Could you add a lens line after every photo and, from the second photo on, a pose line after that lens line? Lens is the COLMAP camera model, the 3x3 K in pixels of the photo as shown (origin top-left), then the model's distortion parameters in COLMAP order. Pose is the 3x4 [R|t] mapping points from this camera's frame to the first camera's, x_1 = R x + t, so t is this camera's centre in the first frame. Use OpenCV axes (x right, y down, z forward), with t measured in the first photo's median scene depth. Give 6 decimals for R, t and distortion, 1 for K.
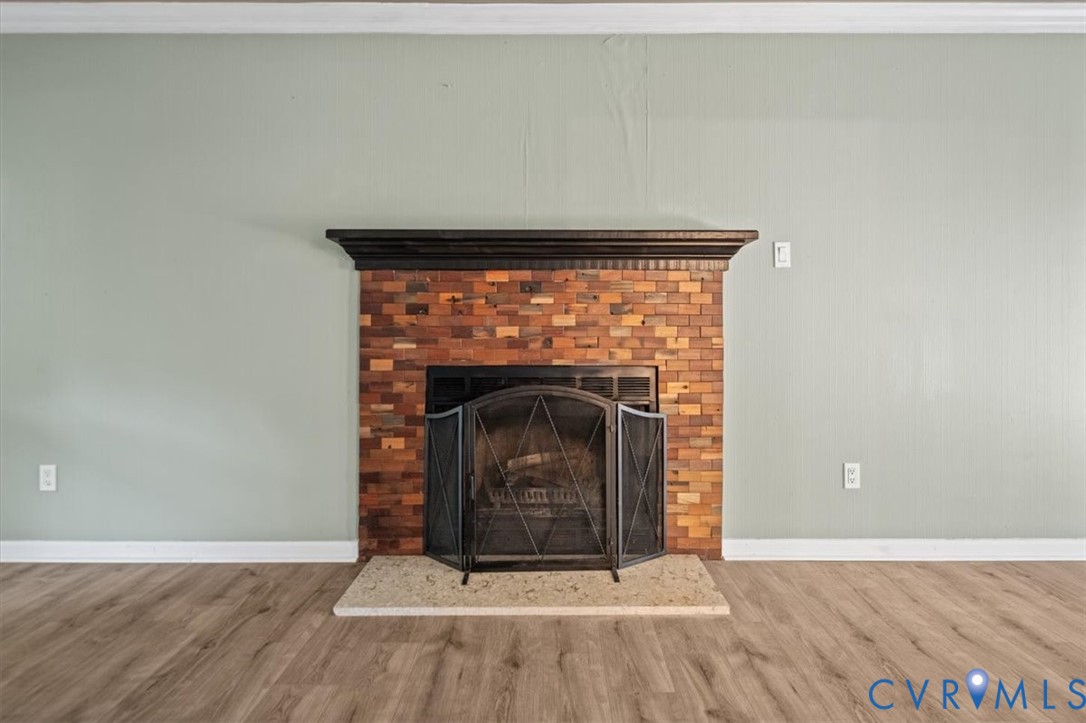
lens RADIAL K [[691.5, 0, 545.2], [0, 691.5, 333.5], [0, 0, 1]] dist [0.003265, 0.000747]
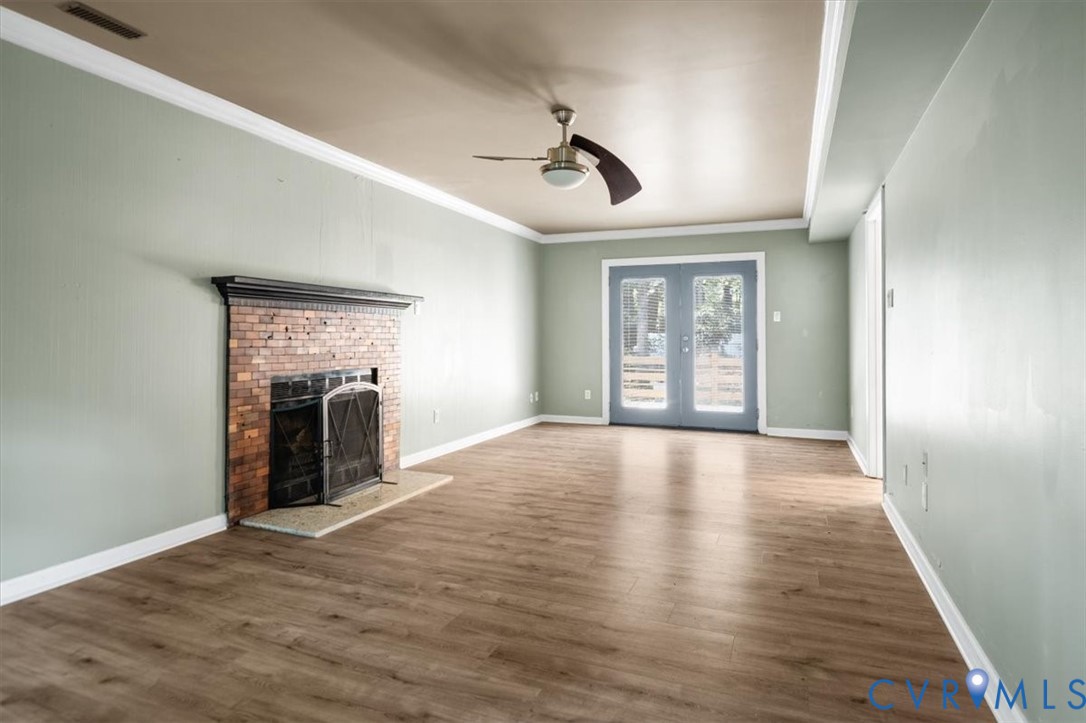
lens RADIAL K [[503.5, 0, 555.6], [0, 503.5, 340.7], [0, 0, 1]] dist [0.001628, -0.008377]
pose [[0.422729, -0.002276, 0.906253, -0.862018], [0.008443, 0.999963, -0.001427, -0.017658], [-0.906217, 0.008255, 0.422733, 0.035832]]
